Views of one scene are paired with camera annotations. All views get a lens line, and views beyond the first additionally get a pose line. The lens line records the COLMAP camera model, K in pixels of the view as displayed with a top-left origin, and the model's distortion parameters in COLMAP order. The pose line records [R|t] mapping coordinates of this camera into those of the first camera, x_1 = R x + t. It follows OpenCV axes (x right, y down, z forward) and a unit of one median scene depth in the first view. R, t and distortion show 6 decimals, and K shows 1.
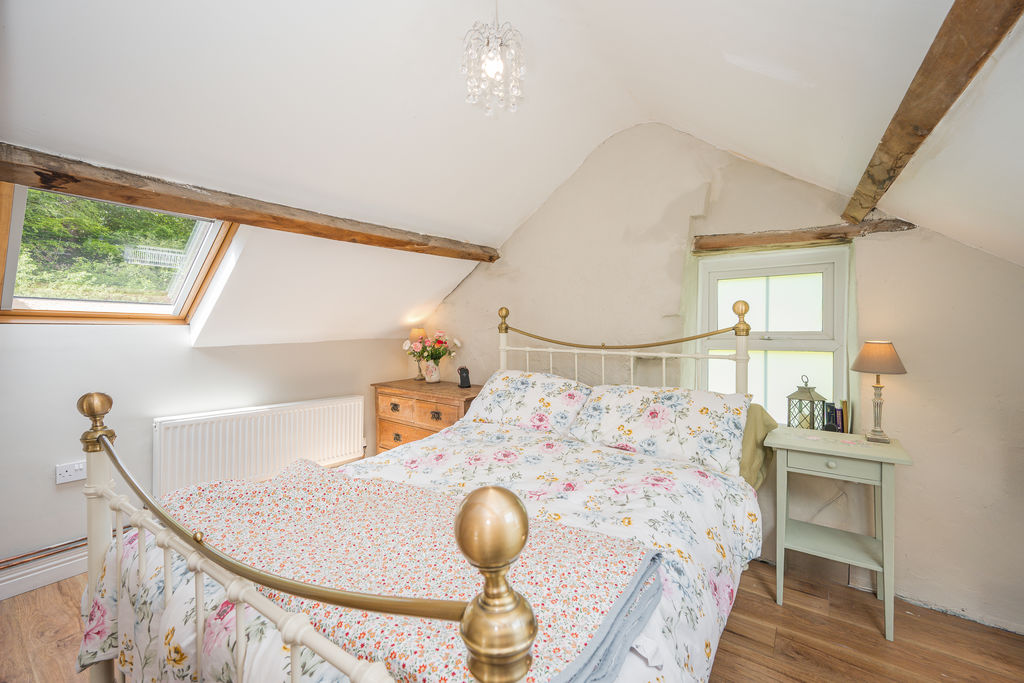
lens RADIAL K [[413.2, 0, 512.1], [0, 413.2, 340.0], [0, 0, 1]] dist [-0.000689, -0.000567]
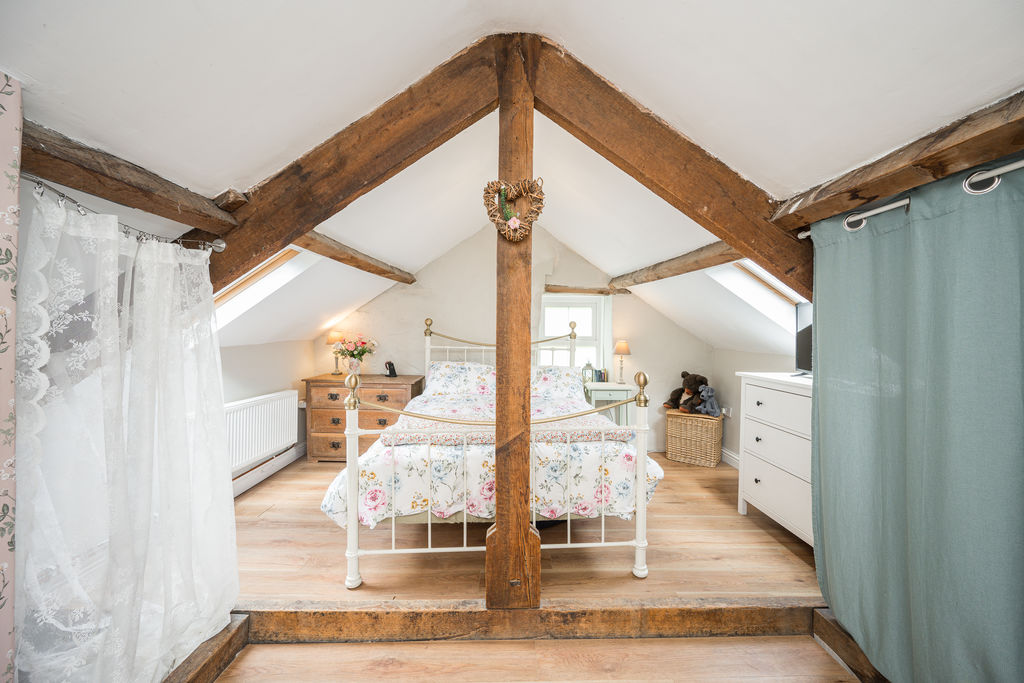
lens RADIAL K [[413.2, 0, 521.0], [0, 413.2, 340.6], [0, 0, 1]] dist [-0.000689, -0.000567]
pose [[0.792556, -0.003370, 0.609790, -0.732274], [0.002358, 0.999994, 0.002462, -0.005278], [-0.609795, -0.000513, 0.792559, -0.373885]]
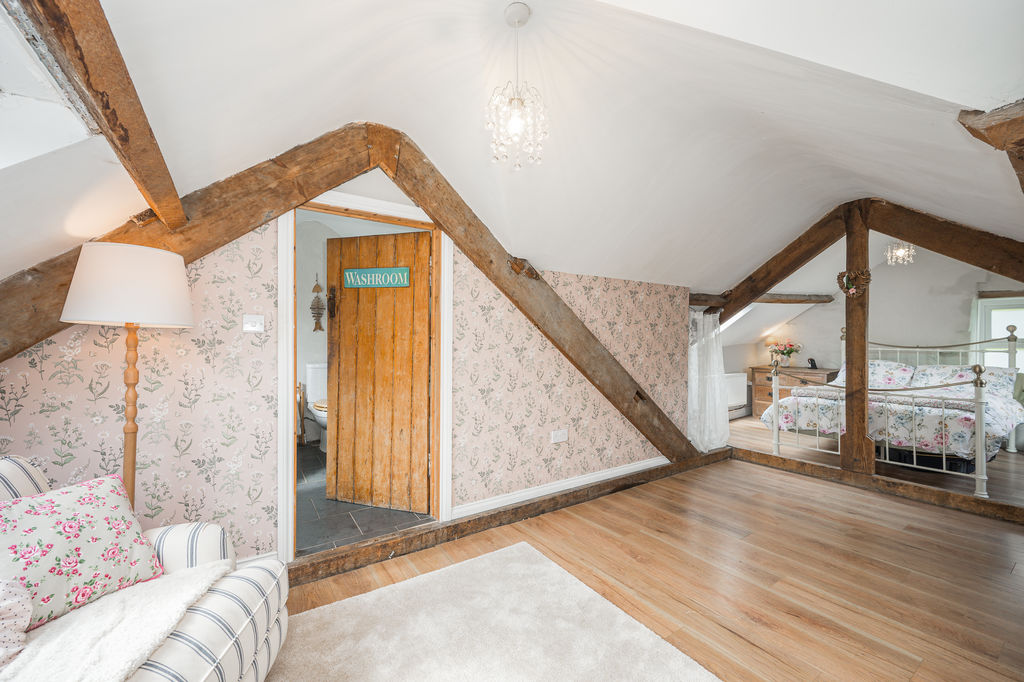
lens RADIAL K [[413.2, 0, 512.8], [0, 413.2, 345.2], [0, 0, 1]] dist [-0.000689, -0.000567]
pose [[0.942522, -0.006217, -0.334085, -0.965391], [0.007887, 0.999962, 0.003644, -0.015667], [0.334050, -0.006070, 0.942536, -1.550704]]
